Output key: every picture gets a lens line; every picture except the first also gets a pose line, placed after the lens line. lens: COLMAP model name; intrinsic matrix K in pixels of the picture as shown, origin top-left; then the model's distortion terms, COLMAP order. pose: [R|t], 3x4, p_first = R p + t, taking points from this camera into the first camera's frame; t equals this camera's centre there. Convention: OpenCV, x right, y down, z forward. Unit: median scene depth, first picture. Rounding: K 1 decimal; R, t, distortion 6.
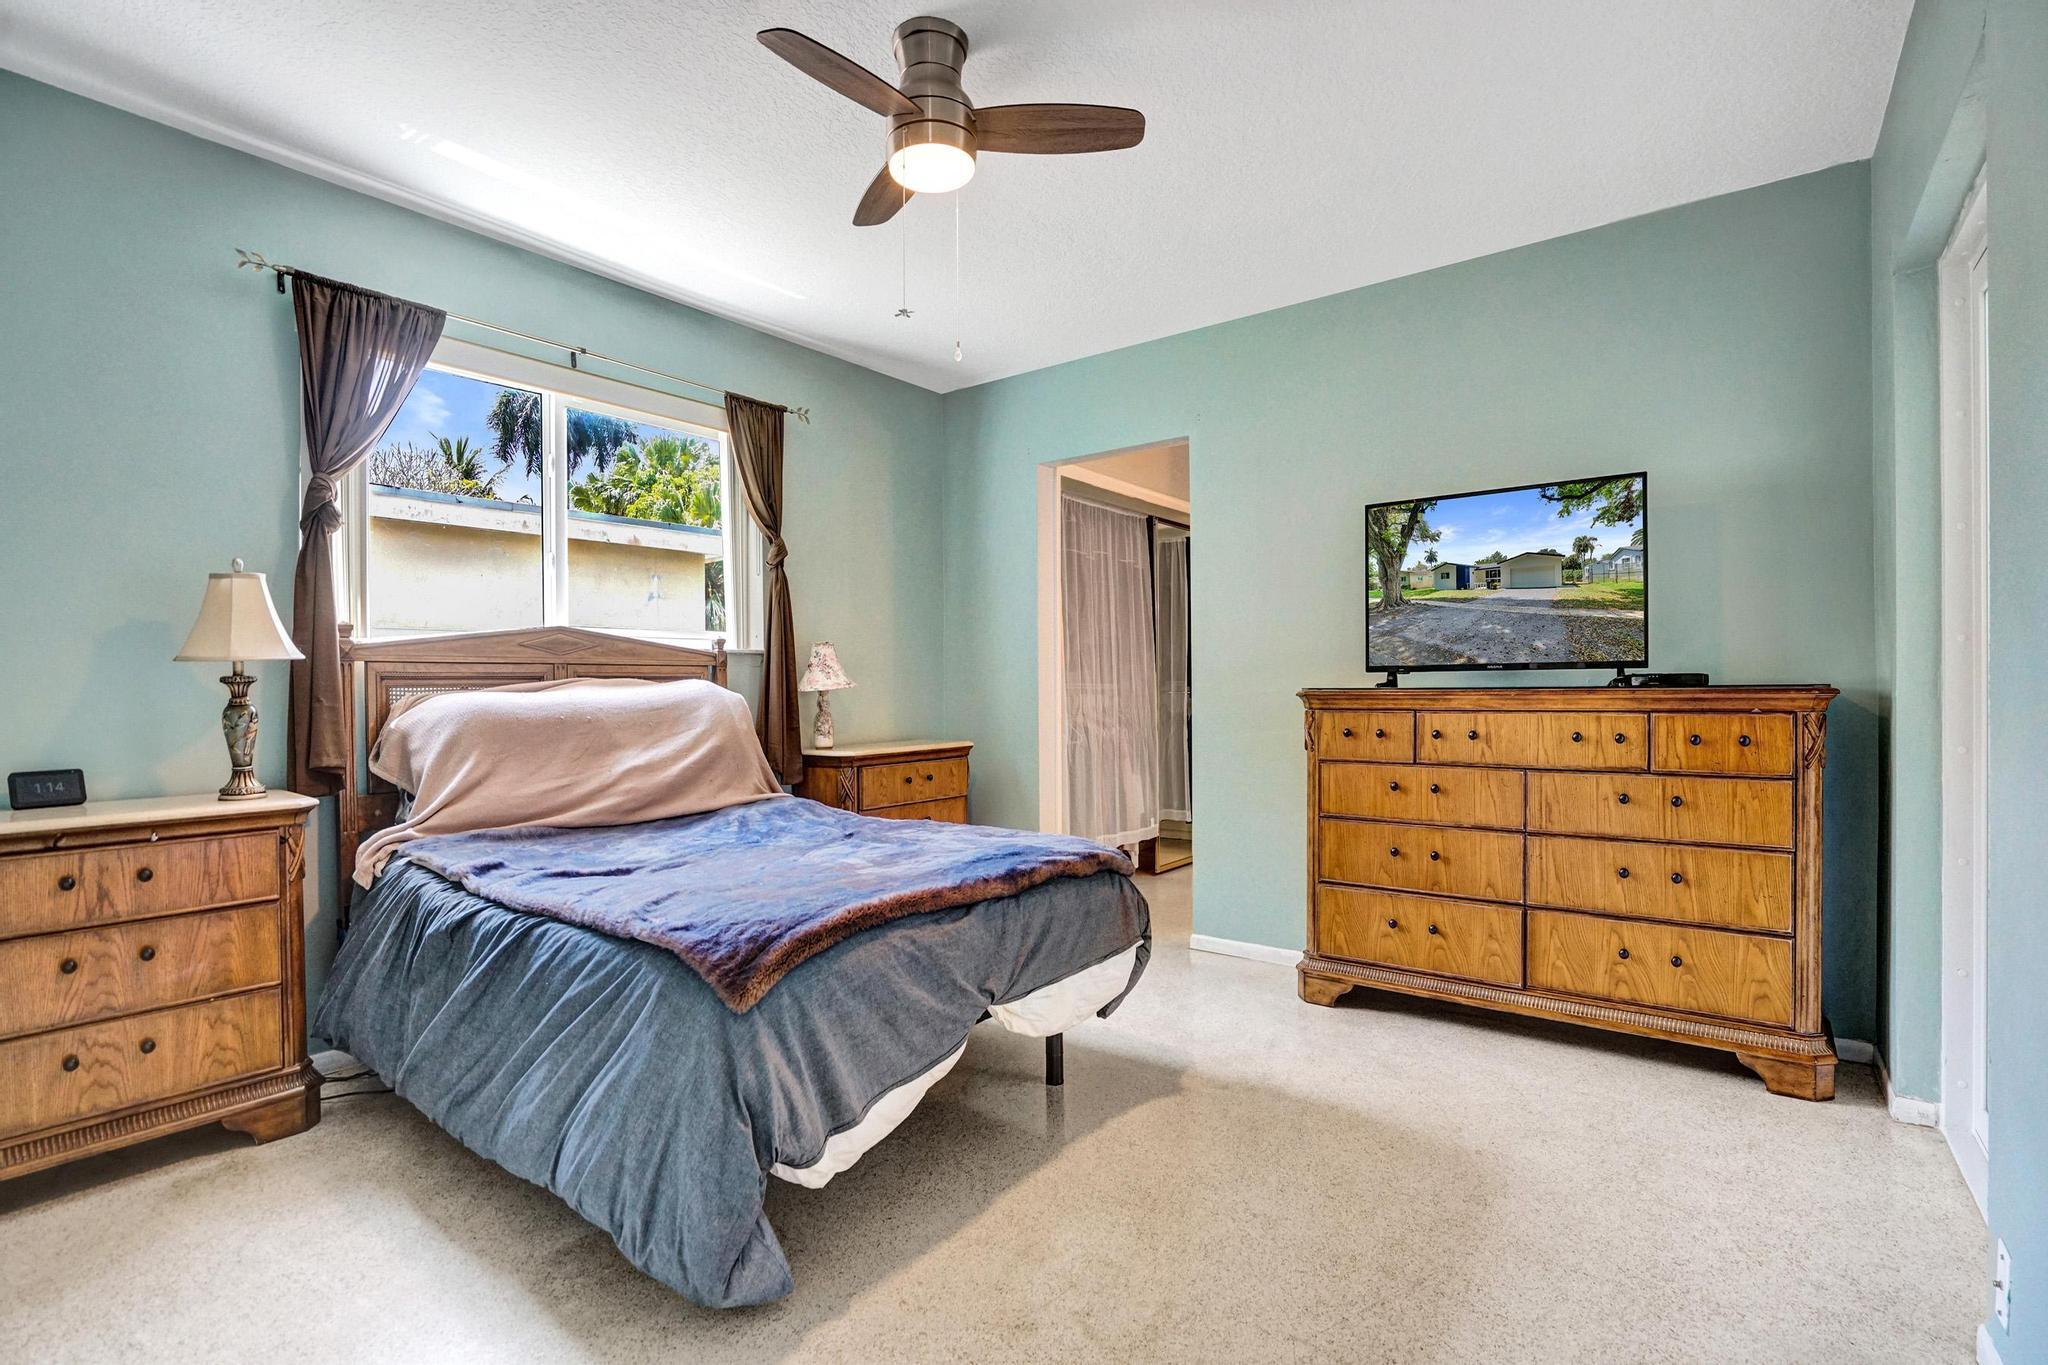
lens RADIAL K [[962.4, 0, 1024.0], [0, 962.4, 682.5], [0, 0, 1]] dist [-0.031300, 0.022300]
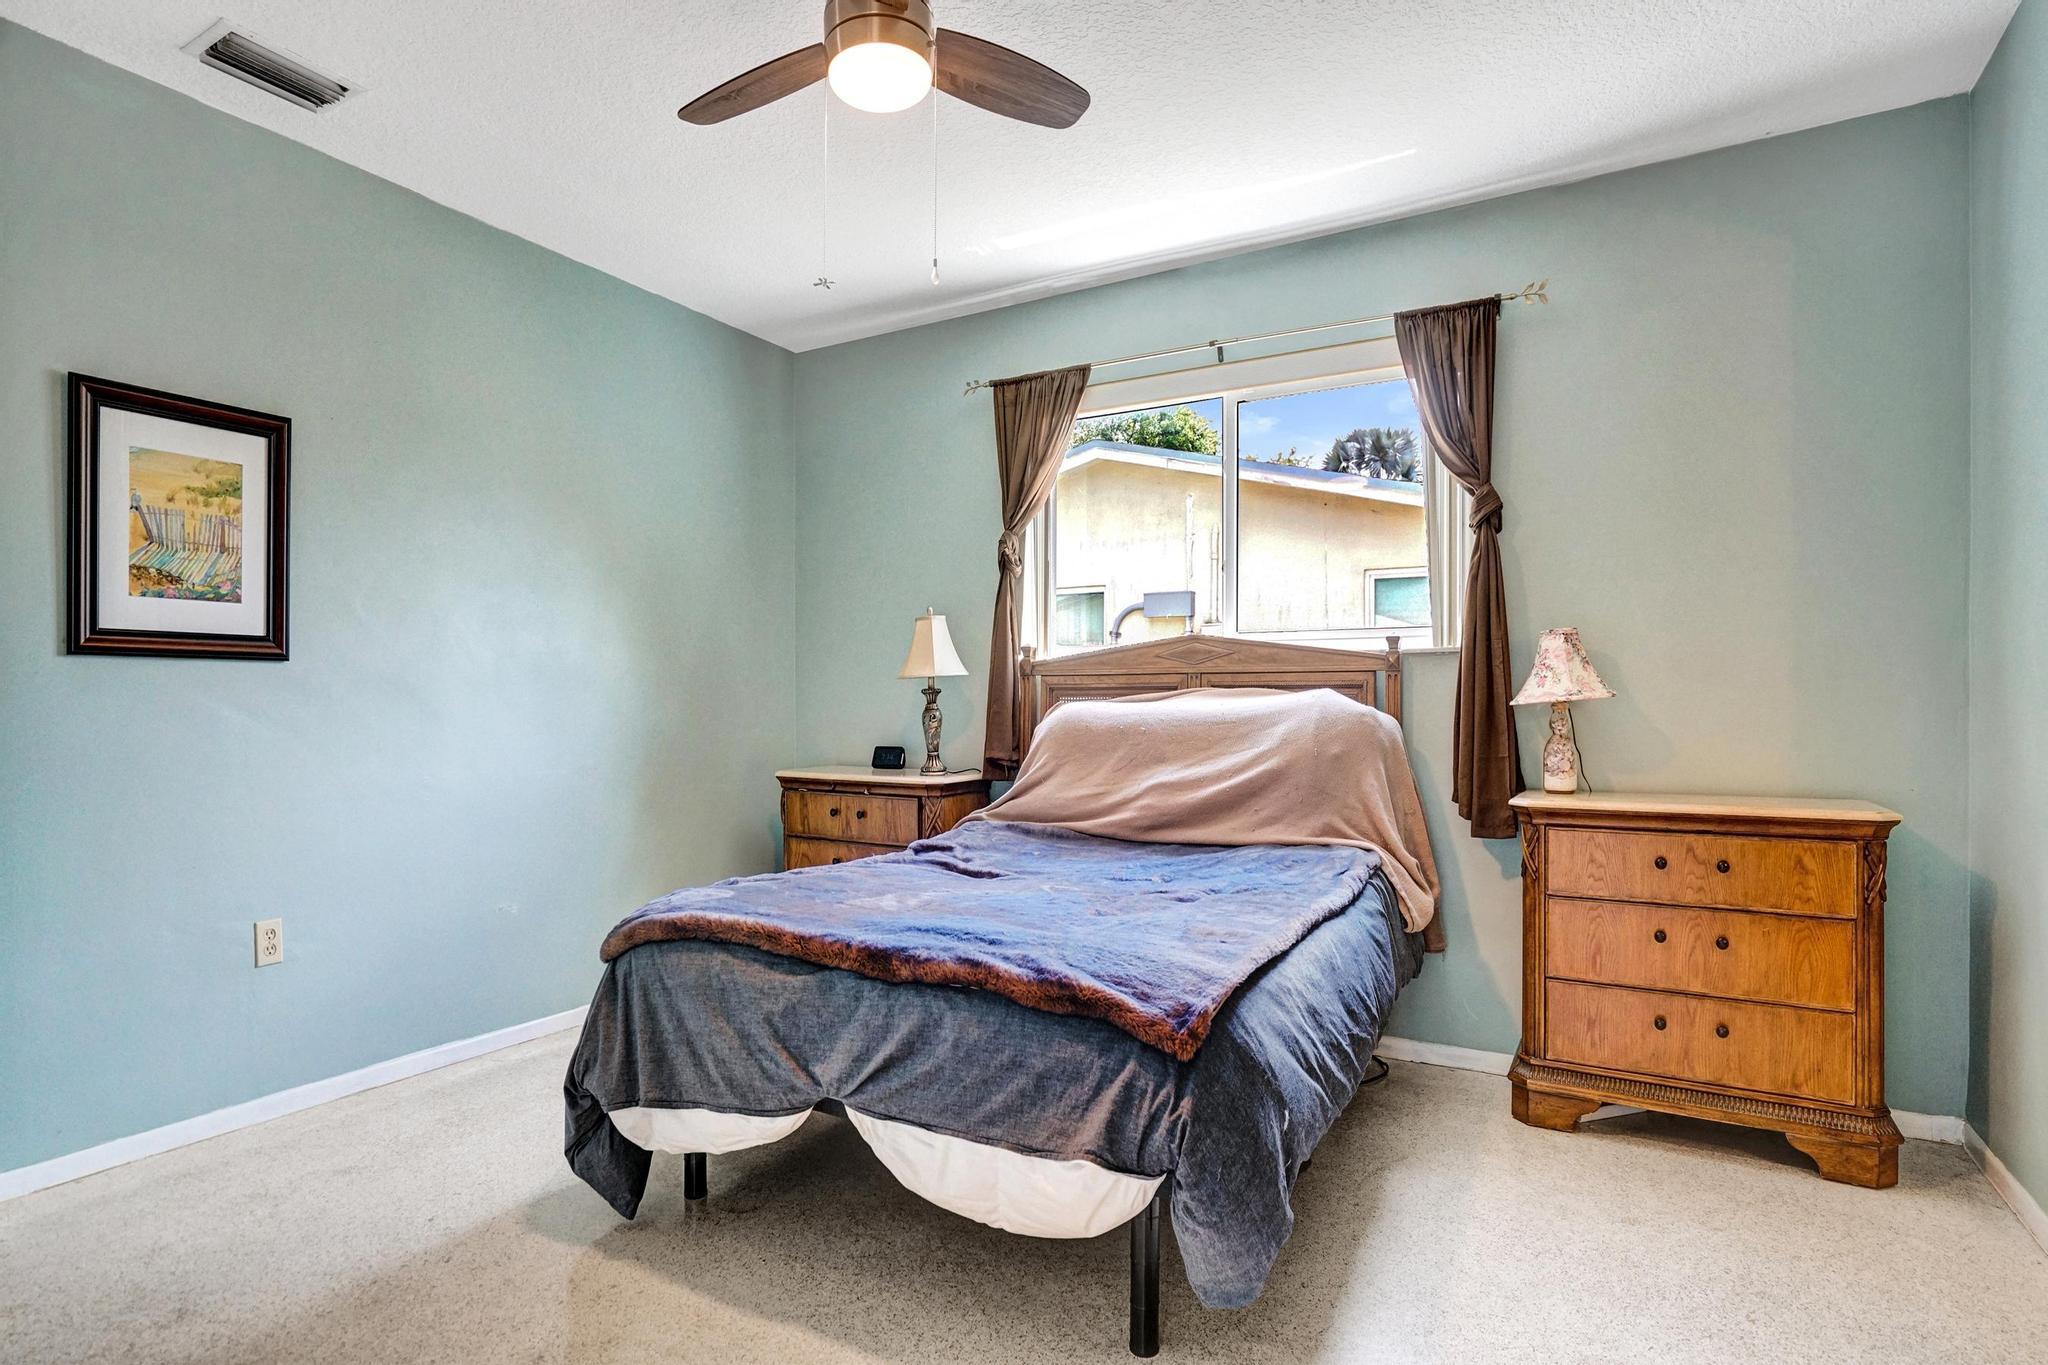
lens RADIAL K [[1057.7, 0, 1021.3], [0, 1057.7, 706.6], [0, 0, 1]] dist [-0.052309, 0.000540]
pose [[0.125062, 0.016862, -0.992006, 0.631763], [0.004635, 0.999835, 0.017580, -0.006055], [0.992138, -0.006796, 0.124963, 0.772773]]
